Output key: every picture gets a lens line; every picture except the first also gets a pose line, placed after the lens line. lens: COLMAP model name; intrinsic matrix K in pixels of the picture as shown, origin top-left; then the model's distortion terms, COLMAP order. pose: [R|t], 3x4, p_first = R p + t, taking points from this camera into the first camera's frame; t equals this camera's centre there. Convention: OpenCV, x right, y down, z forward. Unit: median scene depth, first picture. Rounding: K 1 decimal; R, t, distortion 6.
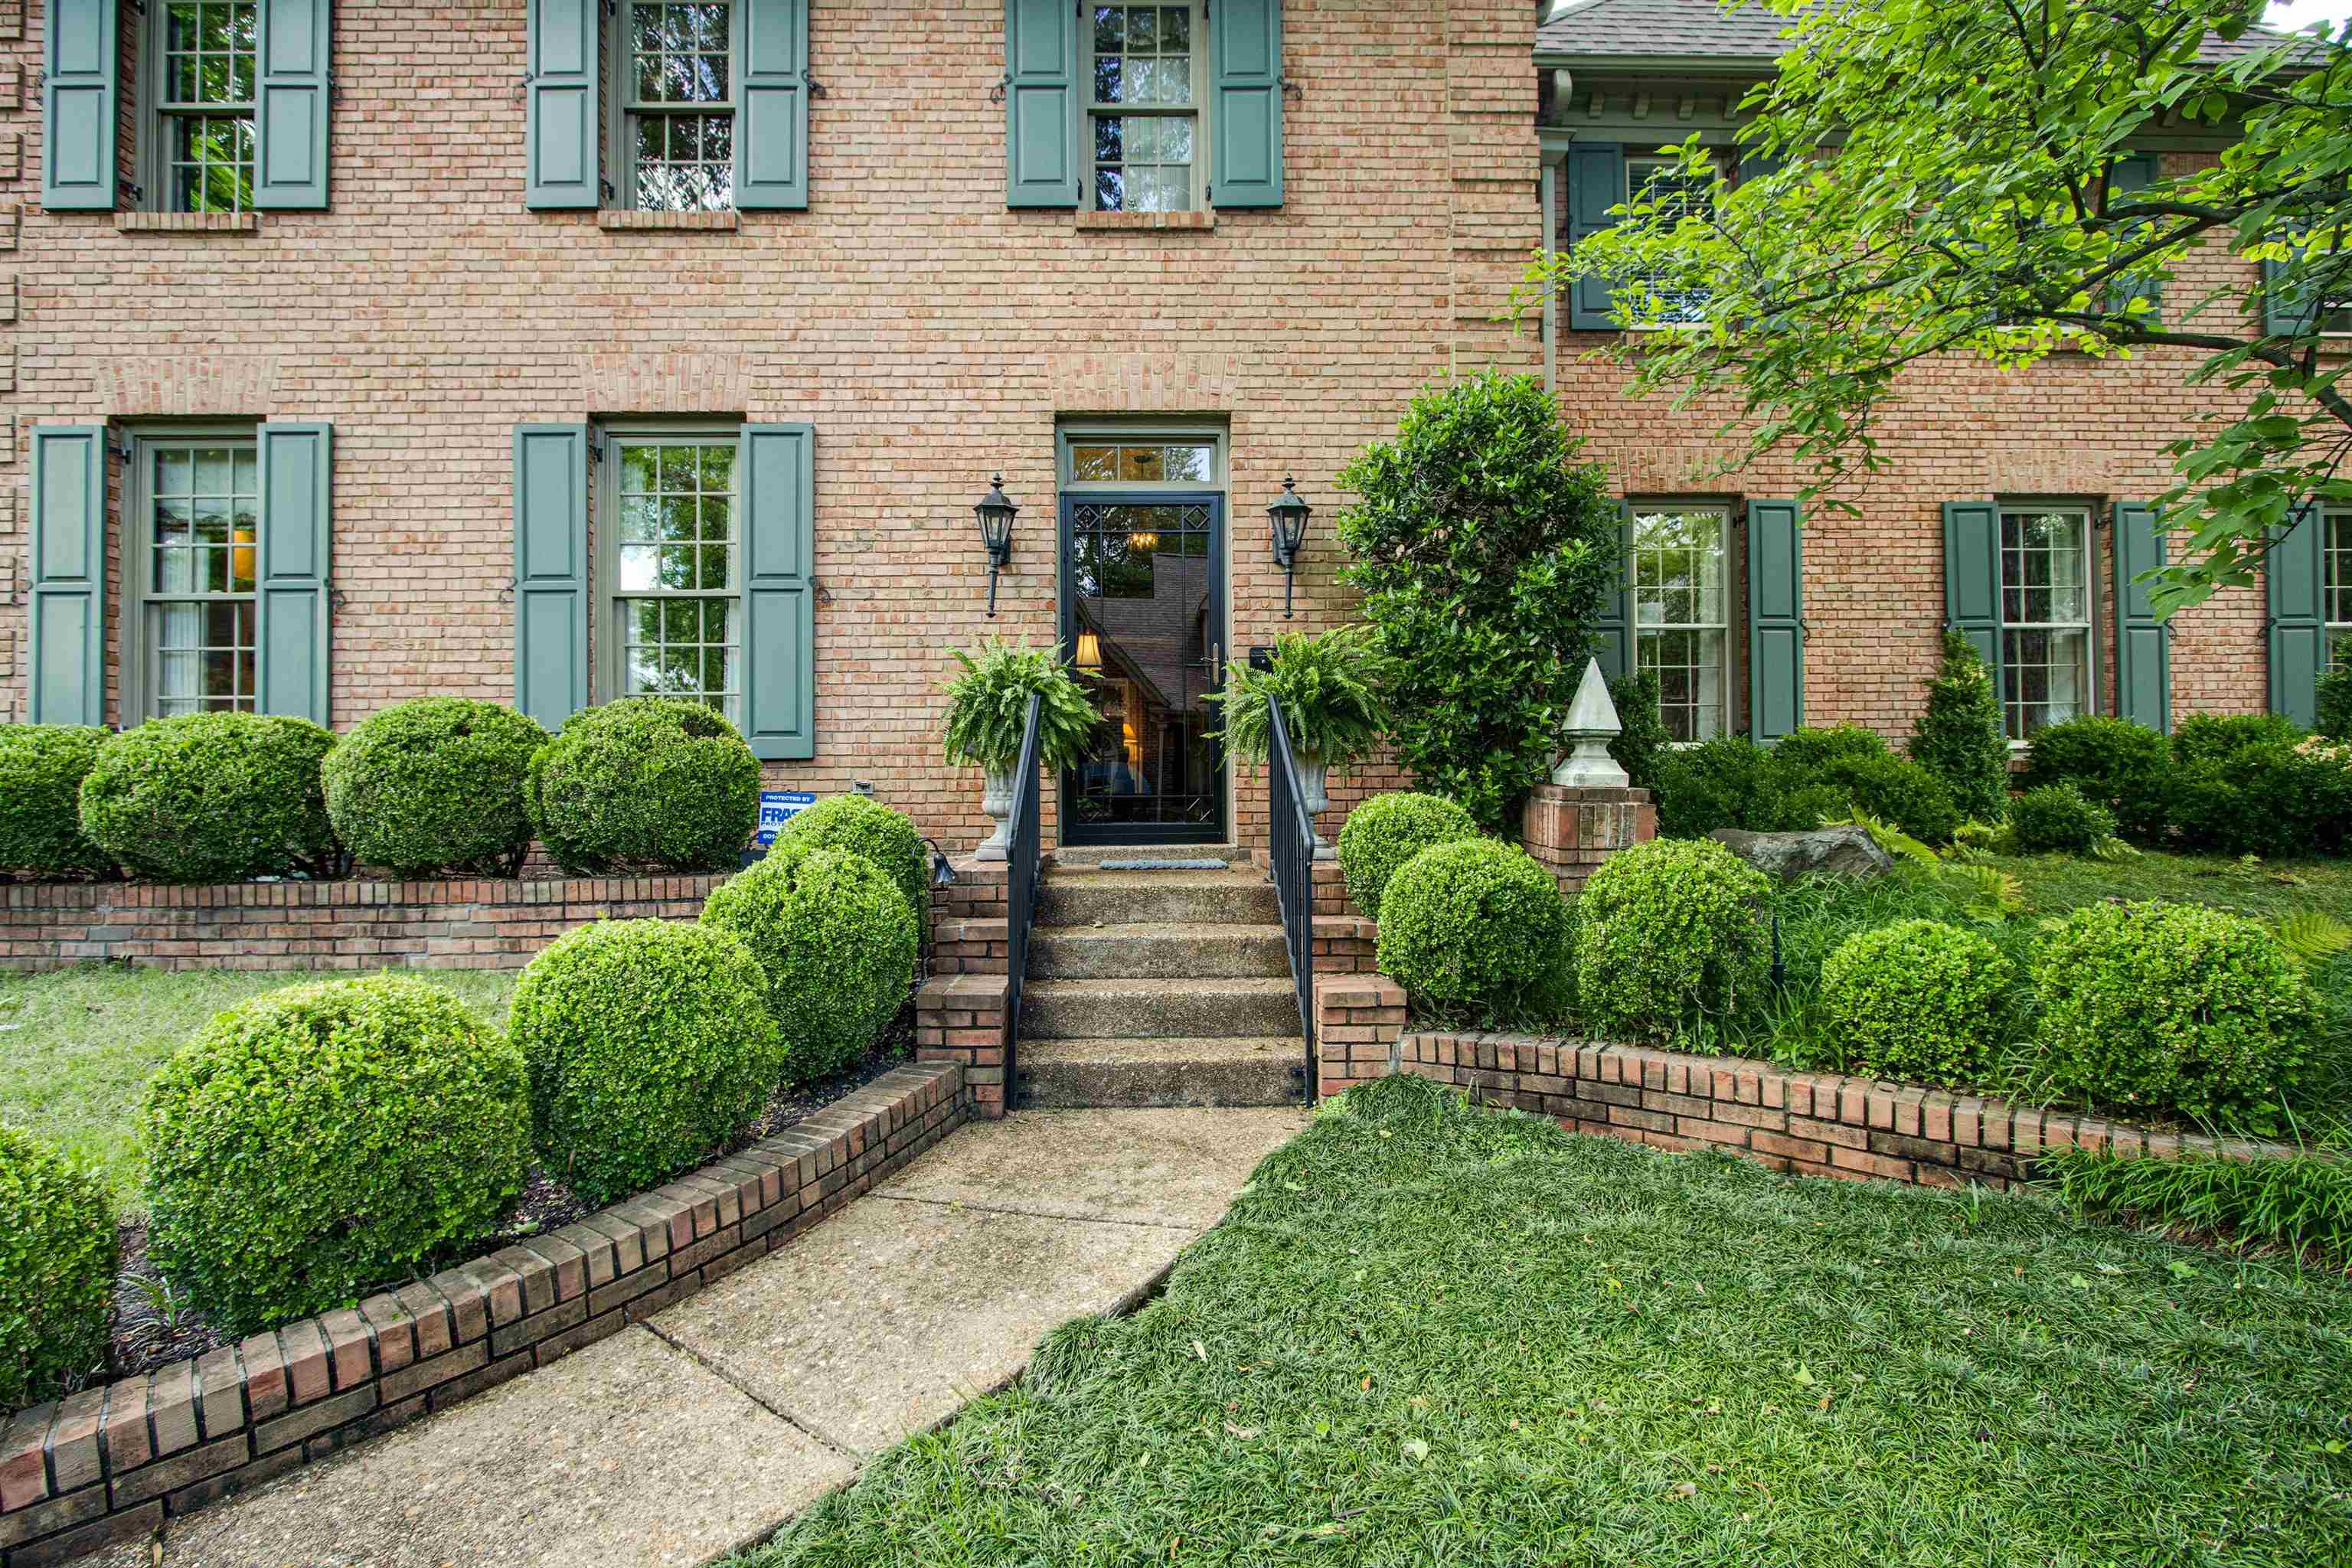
lens RADIAL K [[1099.6, 0, 1203.5], [0, 1099.6, 761.1], [0, 0, 1]] dist [-0.015790, 0.001650]
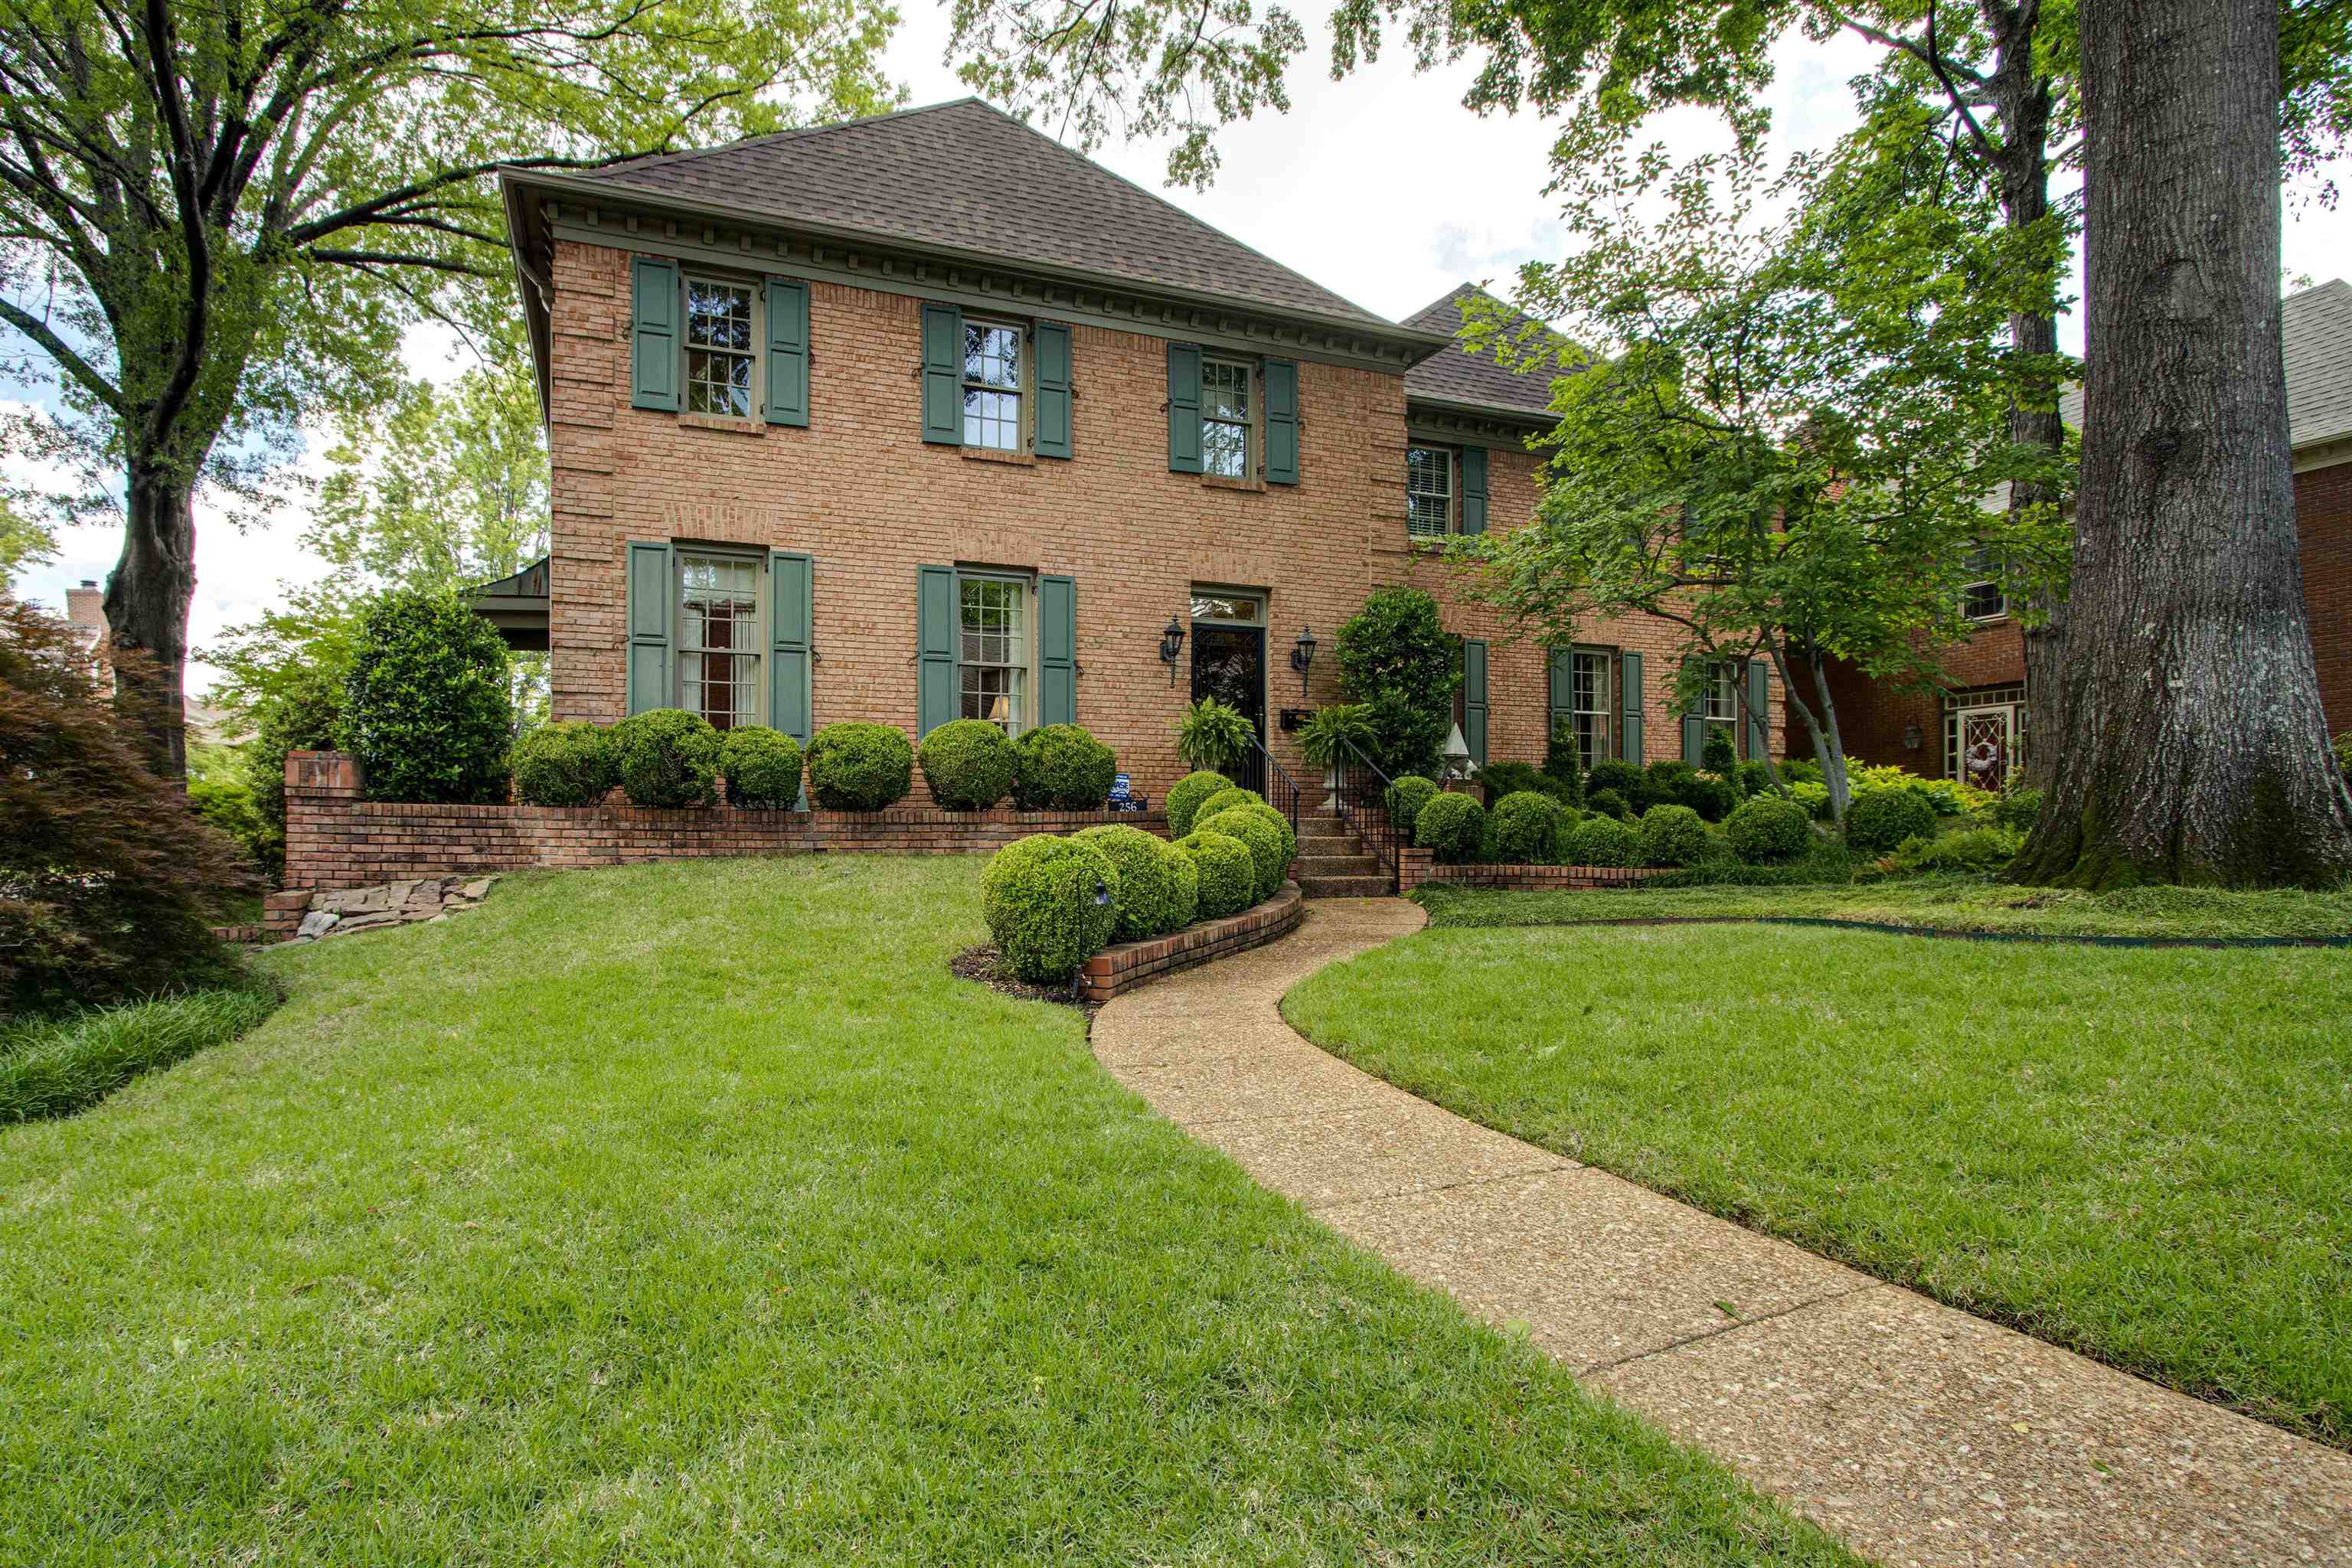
lens RADIAL K [[1099.6, 0, 1182.6], [0, 1099.6, 805.3], [0, 0, 1]] dist [-0.015790, 0.001650]
pose [[0.935093, 0.013577, 0.354141, -0.838525], [-0.013176, 0.999907, -0.003542, 0.079066], [-0.354157, -0.001354, 0.935185, -0.793344]]
